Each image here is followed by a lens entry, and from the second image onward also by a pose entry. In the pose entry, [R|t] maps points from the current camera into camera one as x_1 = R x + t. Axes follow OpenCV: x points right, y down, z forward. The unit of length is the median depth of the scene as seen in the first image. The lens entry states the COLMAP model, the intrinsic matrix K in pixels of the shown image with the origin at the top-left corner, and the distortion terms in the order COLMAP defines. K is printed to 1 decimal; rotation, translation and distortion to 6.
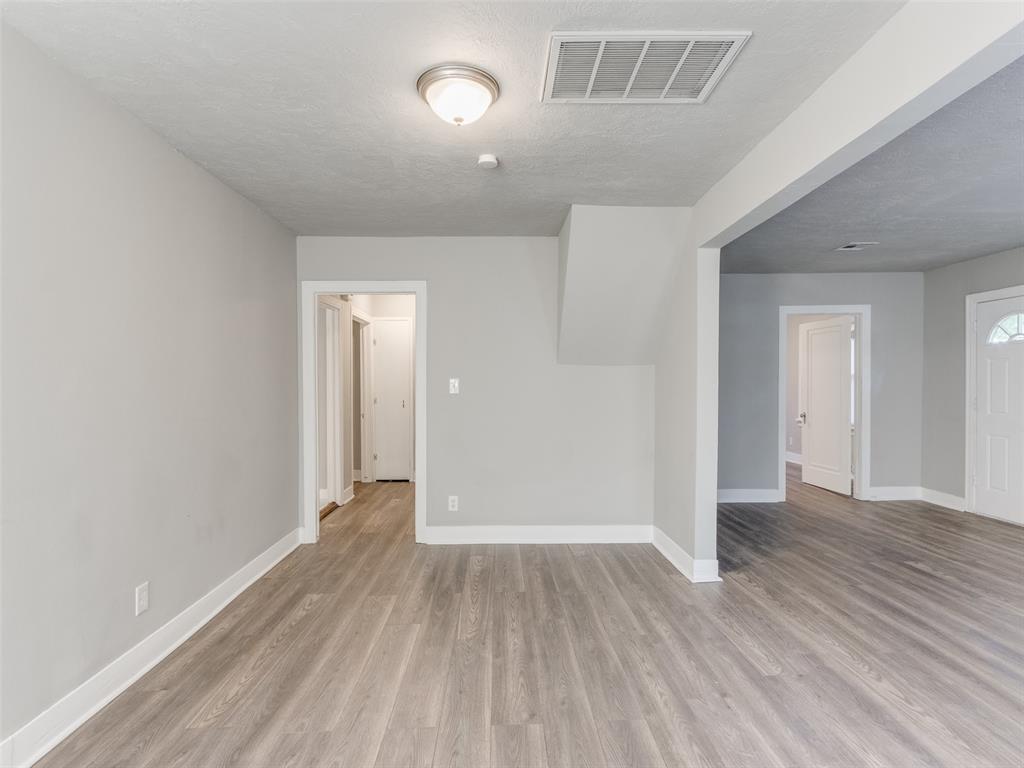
lens RADIAL K [[561.3, 0, 512.0], [0, 561.3, 384.0], [0, 0, 1]] dist [-0.000064, -0.000394]
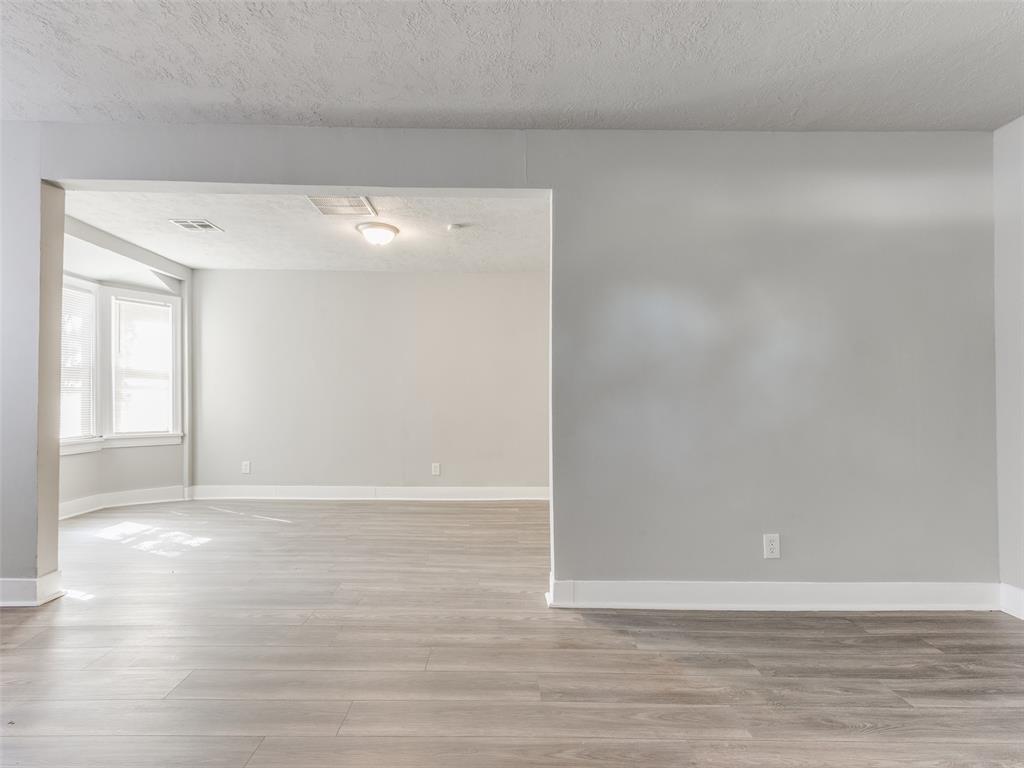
lens RADIAL K [[532.3, 0, 513.2], [0, 532.3, 397.3], [0, 0, 1]] dist [0.003535, 0.000705]
pose [[-0.029205, -0.007174, -0.999548, 1.488748], [-0.005825, 0.999958, -0.007007, 0.081318], [0.999556, 0.005618, -0.029246, 1.267969]]
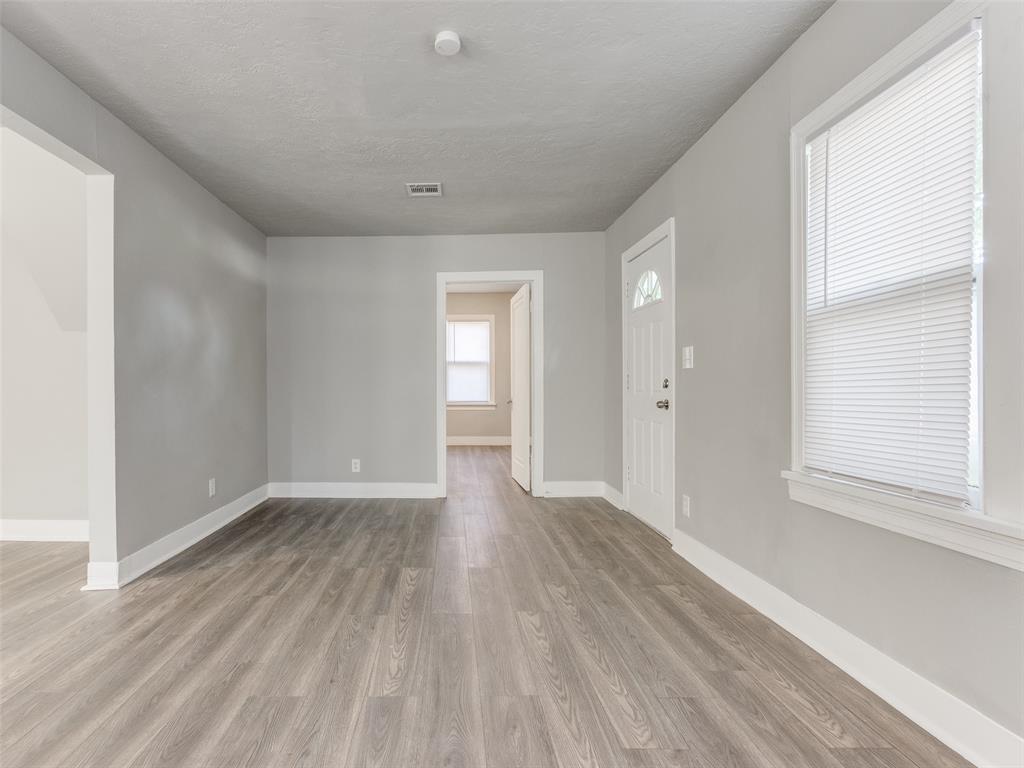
lens RADIAL K [[557.3, 0, 432.7], [0, 557.3, 387.1], [0, 0, 1]] dist [0.000903, 0.000042]
pose [[0.998673, -0.002458, -0.051435, 1.147746], [0.002449, 0.999997, -0.000238, 0.085317], [0.051435, 0.000112, 0.998676, 0.299215]]
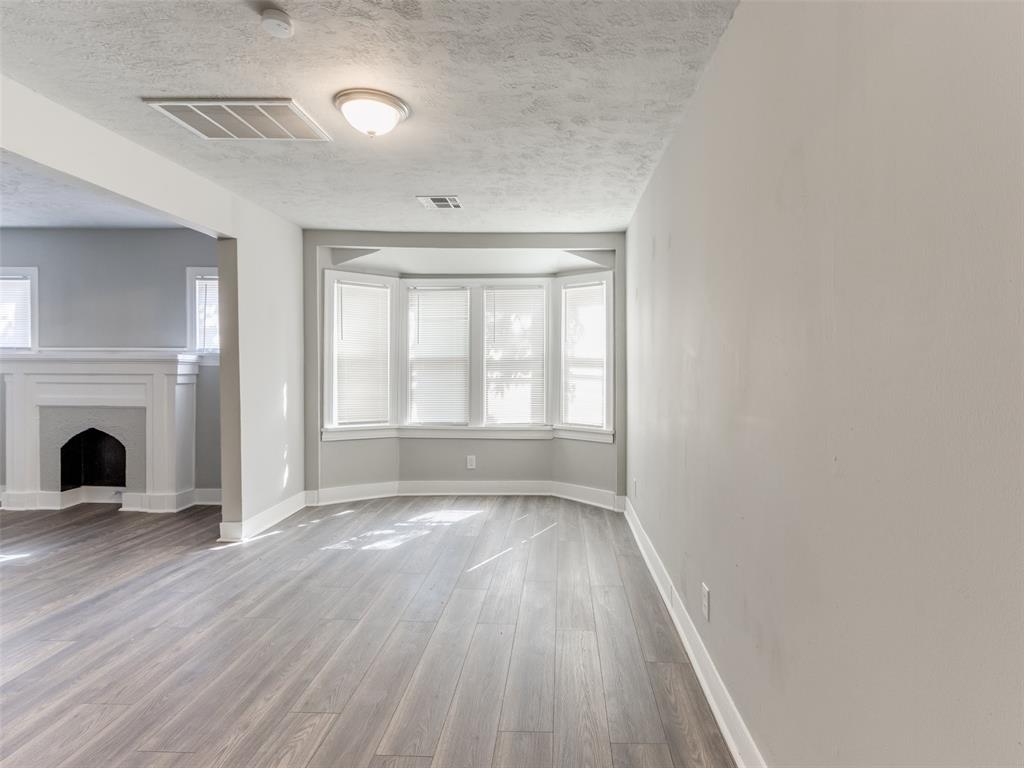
lens RADIAL K [[548.7, 0, 547.9], [0, 548.7, 383.6], [0, 0, 1]] dist [-0.000611, -0.000009]
pose [[-0.999132, -0.000412, 0.041657, -0.412595], [0.000625, 0.999690, 0.024877, 0.013442], [-0.041654, 0.024882, -0.998822, 1.741759]]
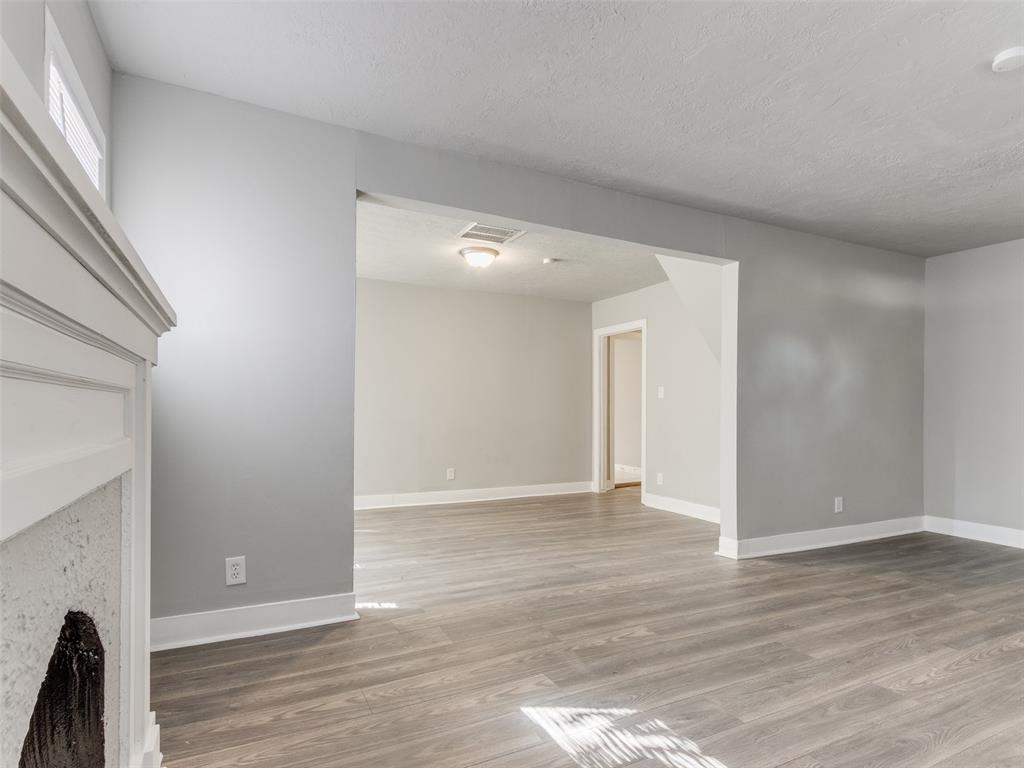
lens RADIAL K [[539.2, 0, 479.9], [0, 539.2, 409.2], [0, 0, 1]] dist [0.000850, -0.000320]
pose [[0.390741, 0.005932, -0.920482, 1.528112], [-0.009477, 0.999952, 0.002421, 0.073765], [0.920452, 0.007777, 0.390779, 0.149034]]
